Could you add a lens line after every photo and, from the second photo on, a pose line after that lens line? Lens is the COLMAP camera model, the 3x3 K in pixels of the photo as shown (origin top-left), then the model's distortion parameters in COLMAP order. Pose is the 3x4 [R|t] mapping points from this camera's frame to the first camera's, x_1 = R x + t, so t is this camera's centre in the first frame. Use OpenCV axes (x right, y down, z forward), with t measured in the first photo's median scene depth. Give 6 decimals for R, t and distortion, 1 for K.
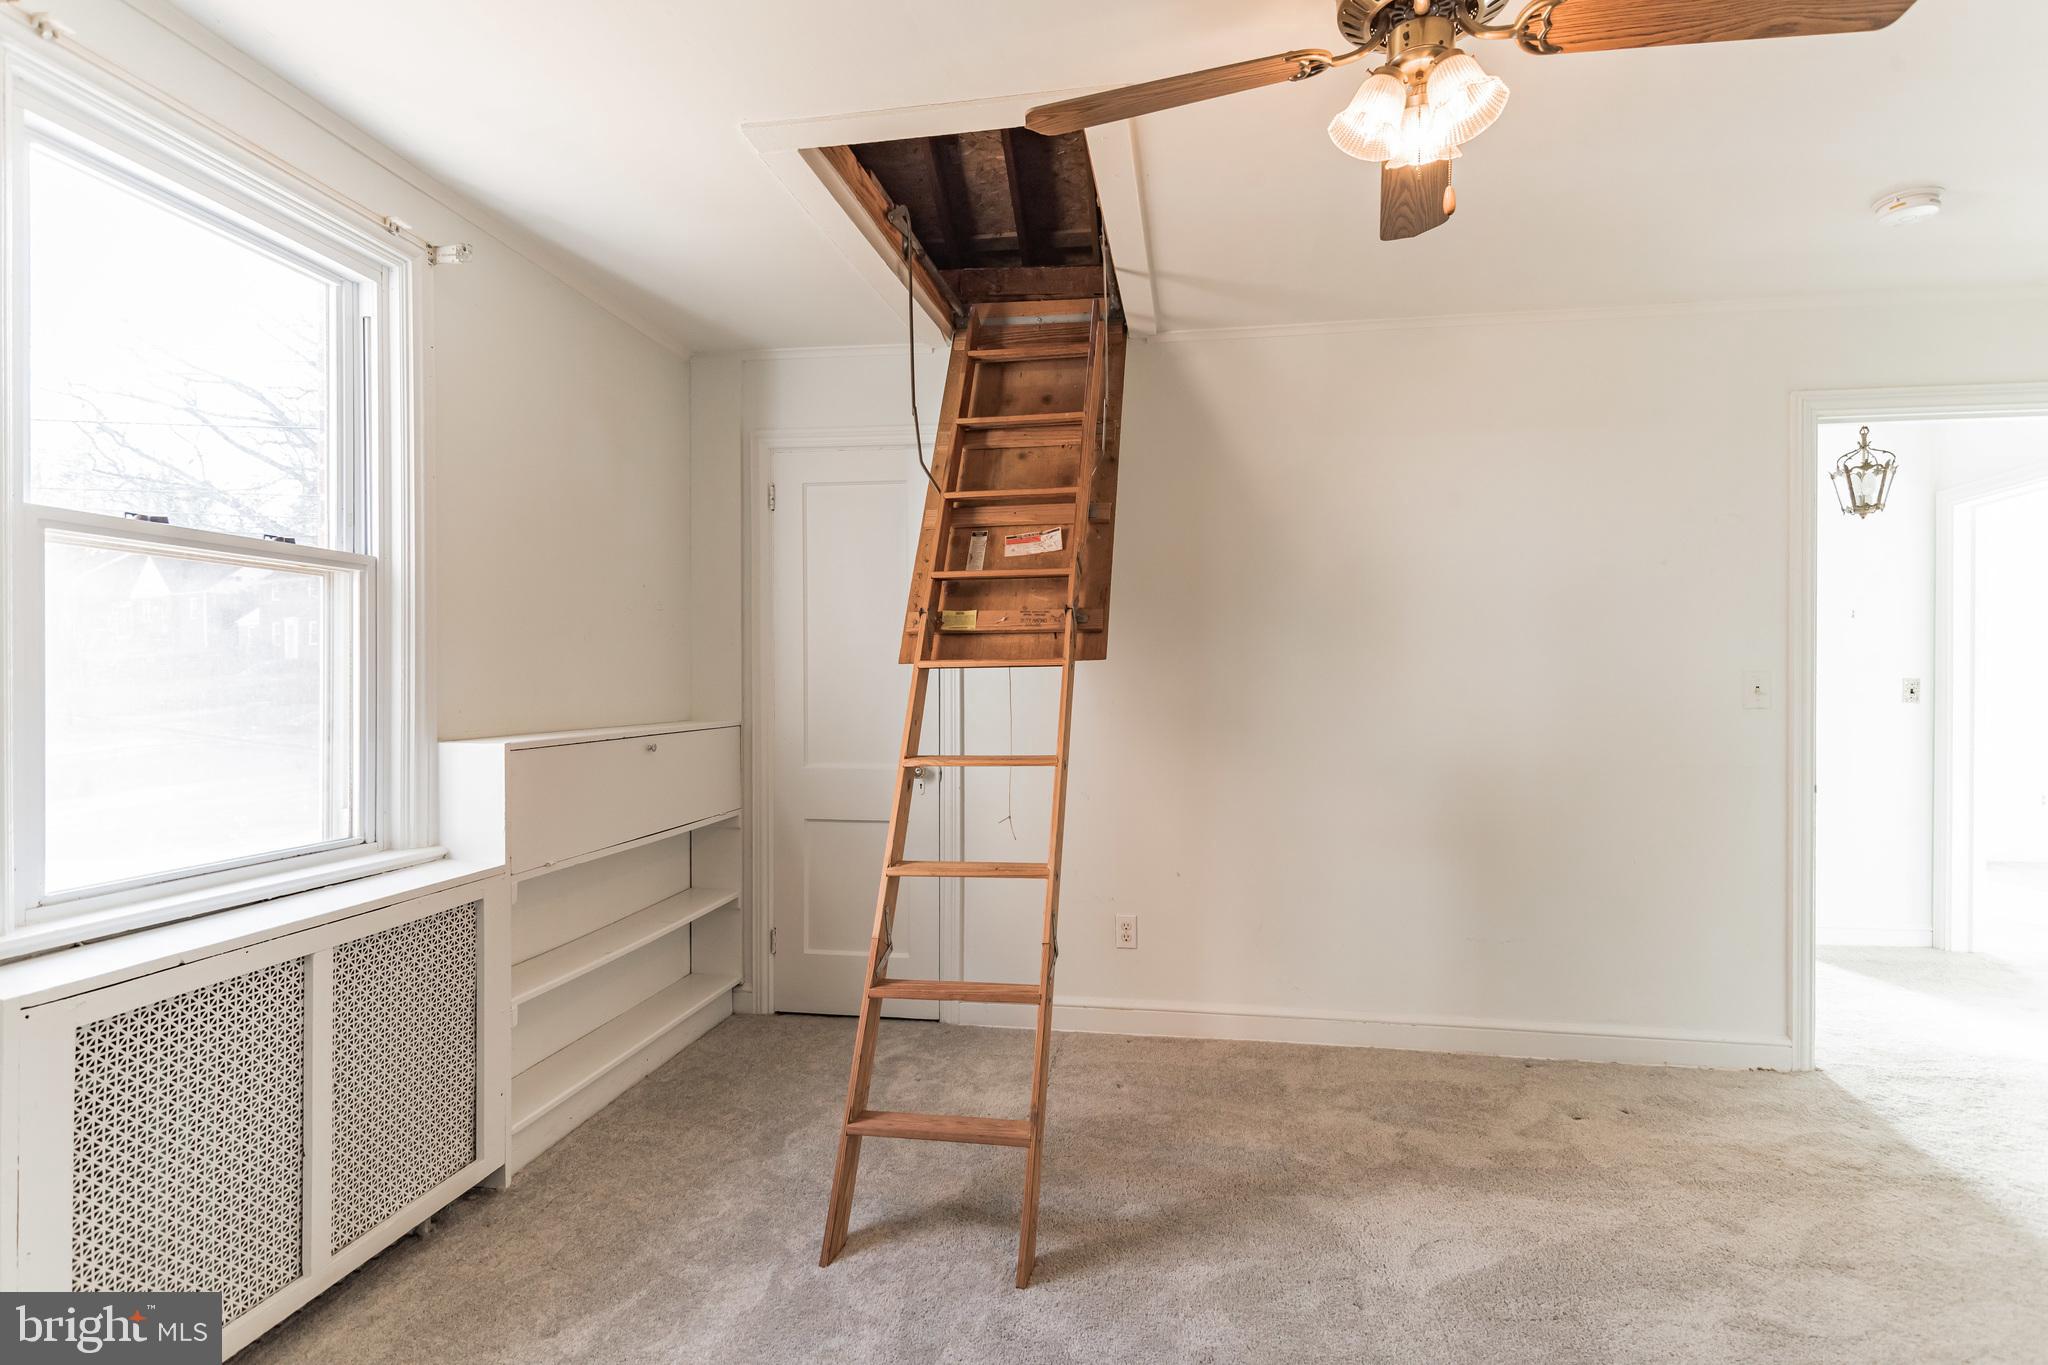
lens RADIAL K [[1011.8, 0, 1025.7], [0, 1011.8, 685.3], [0, 0, 1]] dist [0.035986, -0.019969]
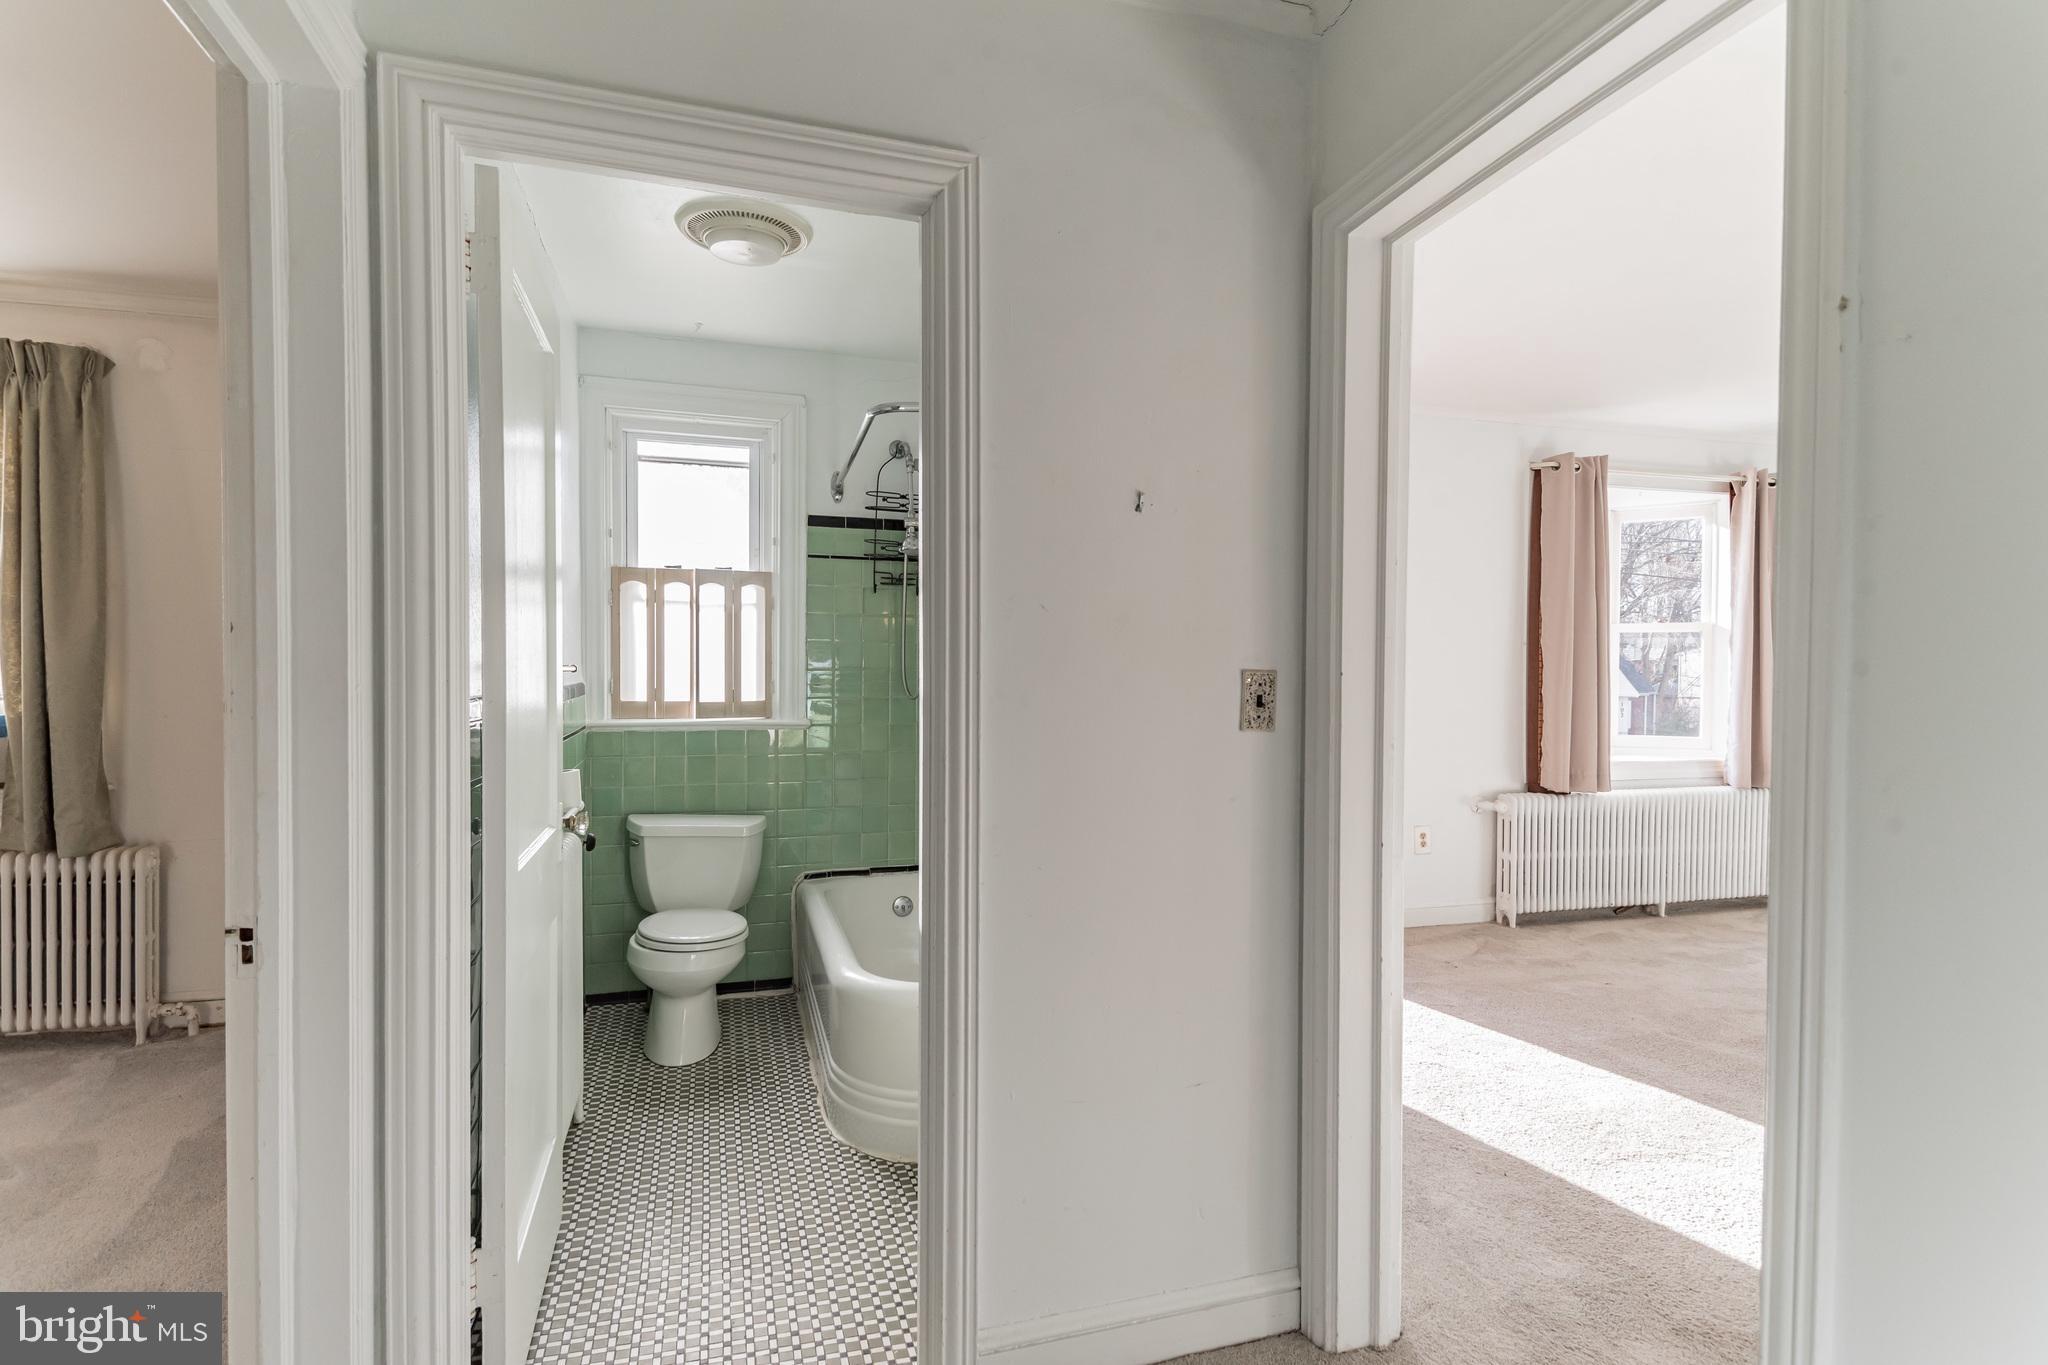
lens RADIAL K [[1009.2, 0, 1024.0], [0, 1009.2, 682.5], [0, 0, 1]] dist [0.041342, -0.023638]
pose [[0.897254, -0.003219, 0.441502, 1.242525], [-0.000240, 0.999970, 0.007779, -0.007623], [-0.441514, -0.007085, 0.897226, 1.408333]]
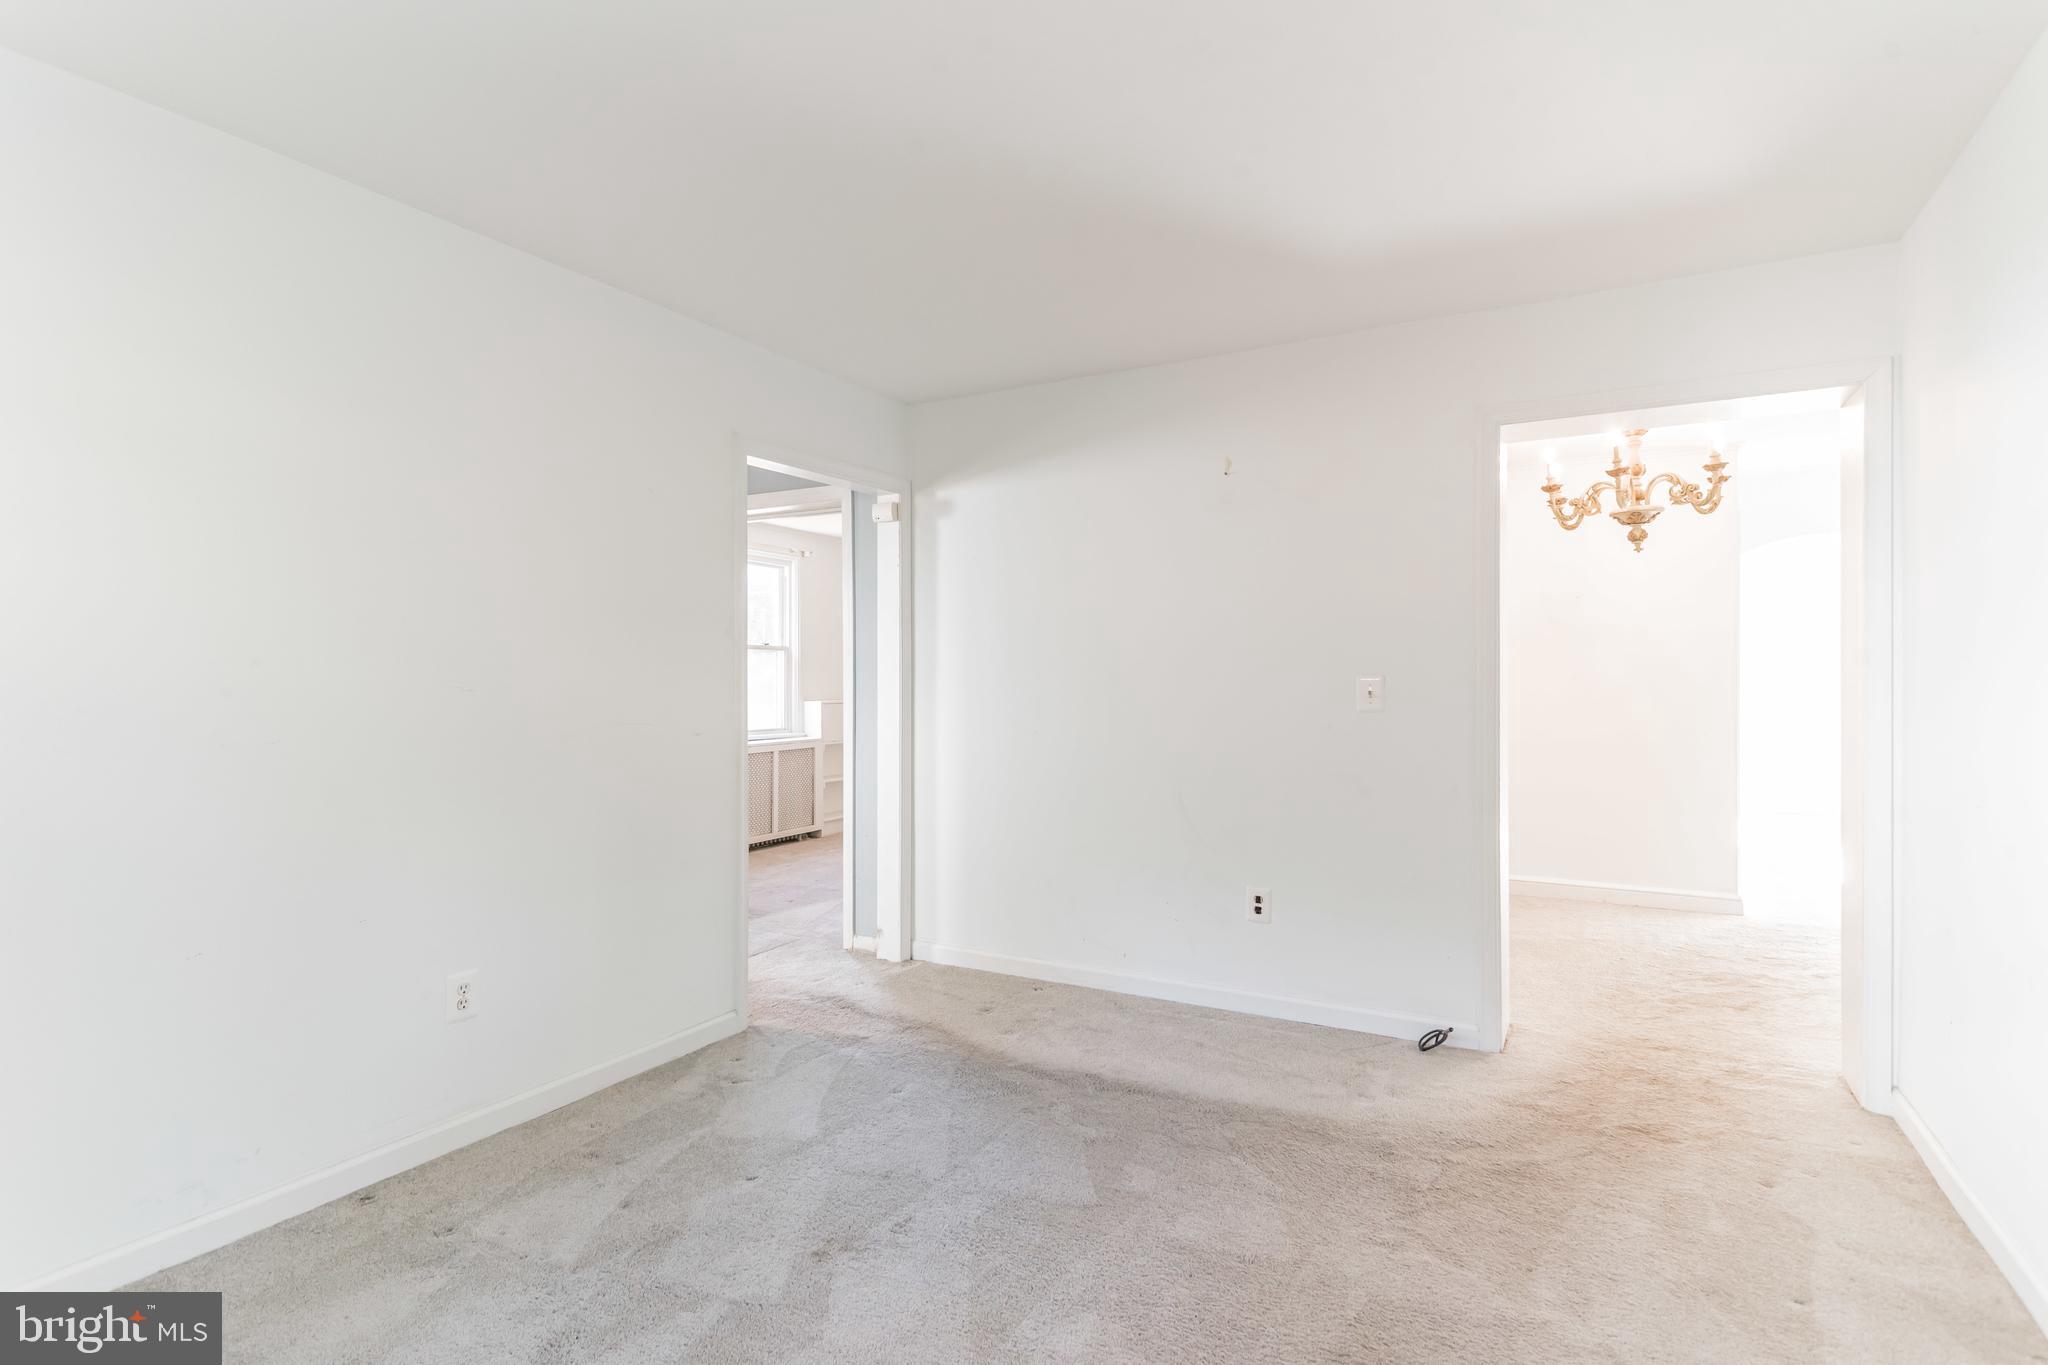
lens RADIAL K [[1009.2, 0, 1024.0], [0, 1009.2, 682.5], [0, 0, 1]] dist [0.041342, -0.023638]
pose [[0.944744, -0.003067, -0.327795, 1.207230], [0.000615, 0.999971, -0.007583, 0.022000], [0.327809, 0.006962, 0.944719, -1.916483]]
